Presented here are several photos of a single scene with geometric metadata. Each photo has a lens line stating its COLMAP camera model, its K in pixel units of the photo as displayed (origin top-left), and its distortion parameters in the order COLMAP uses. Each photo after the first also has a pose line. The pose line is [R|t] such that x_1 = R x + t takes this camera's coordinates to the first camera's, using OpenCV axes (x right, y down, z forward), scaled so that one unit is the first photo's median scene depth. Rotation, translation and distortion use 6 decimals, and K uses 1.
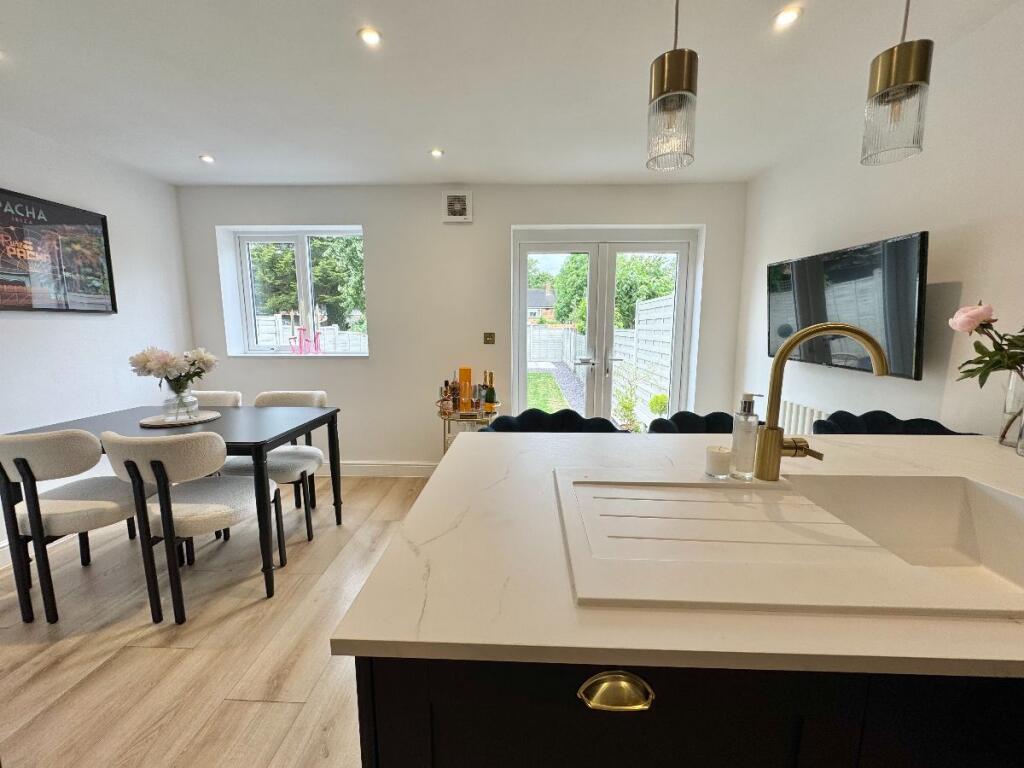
lens RADIAL K [[408.5, 0, 509.6], [0, 408.5, 381.1], [0, 0, 1]] dist [-0.001269, -0.000082]
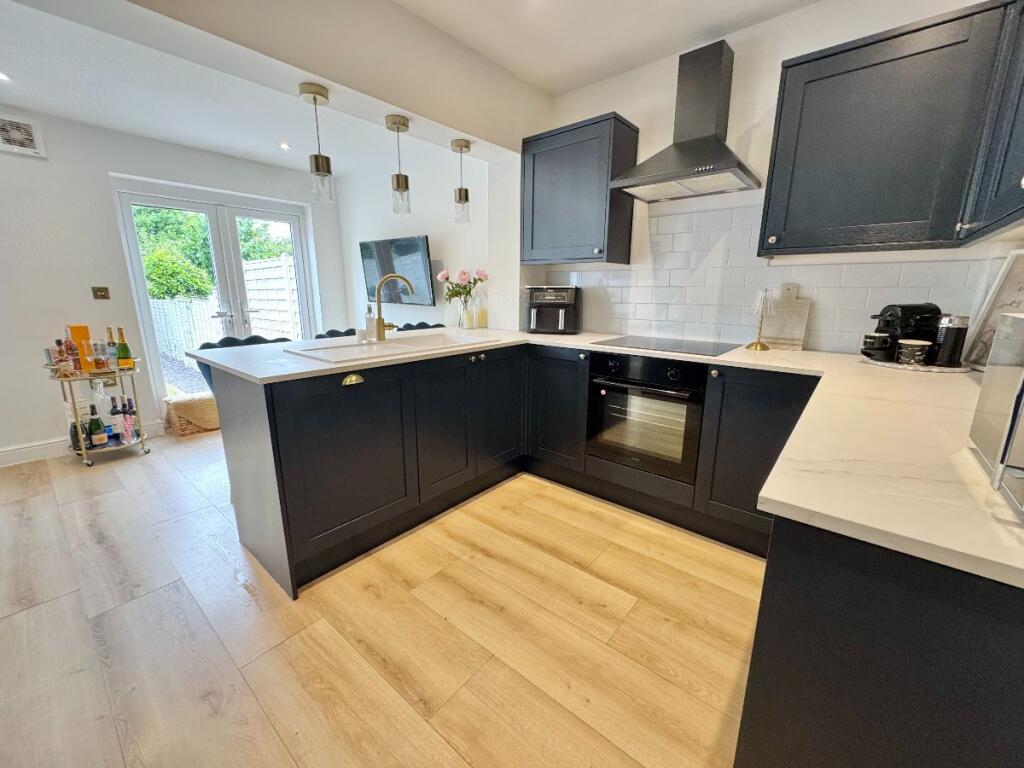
lens RADIAL K [[408.5, 0, 509.6], [0, 408.5, 381.1], [0, 0, 1]] dist [-0.001269, -0.000082]
pose [[0.615313, -0.170688, 0.769581, -0.299365], [0.106423, 0.985325, 0.133449, 0.090107], [-0.781066, -0.000211, 0.624449, -0.410692]]
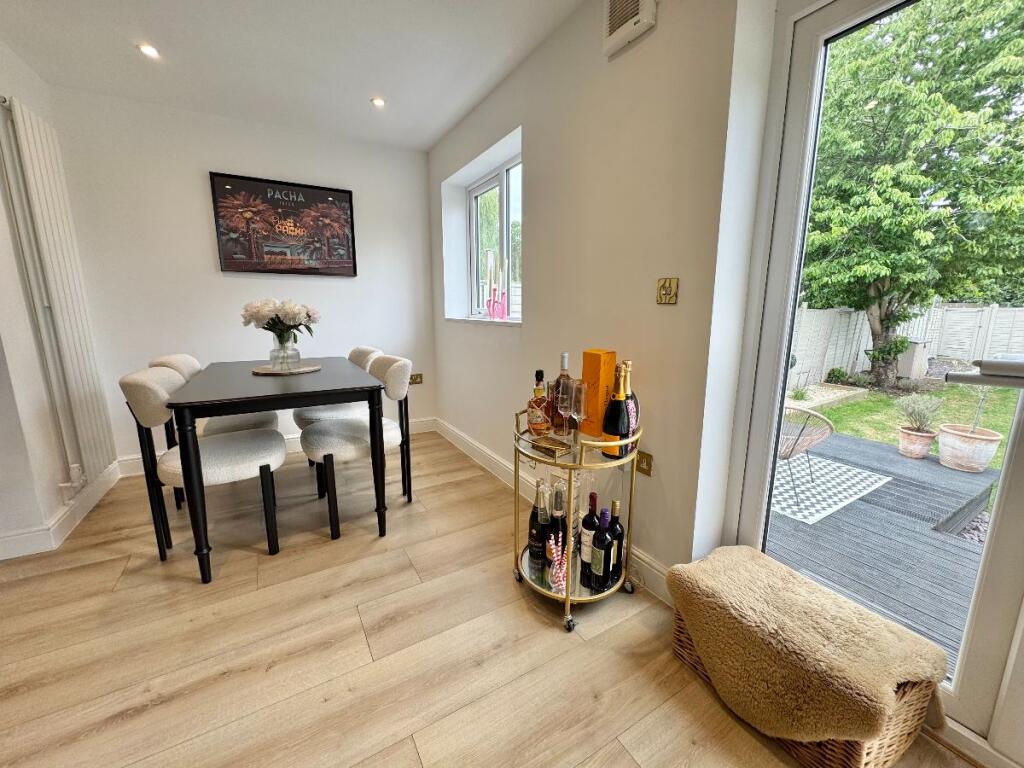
lens RADIAL K [[405.7, 0, 514.7], [0, 405.7, 387.0], [0, 0, 1]] dist [0.000290, -0.000223]
pose [[0.531605, 0.160830, -0.831583, 0.321948], [-0.114345, 0.986446, 0.117684, -0.046195], [0.839239, 0.032526, 0.542790, 0.824386]]
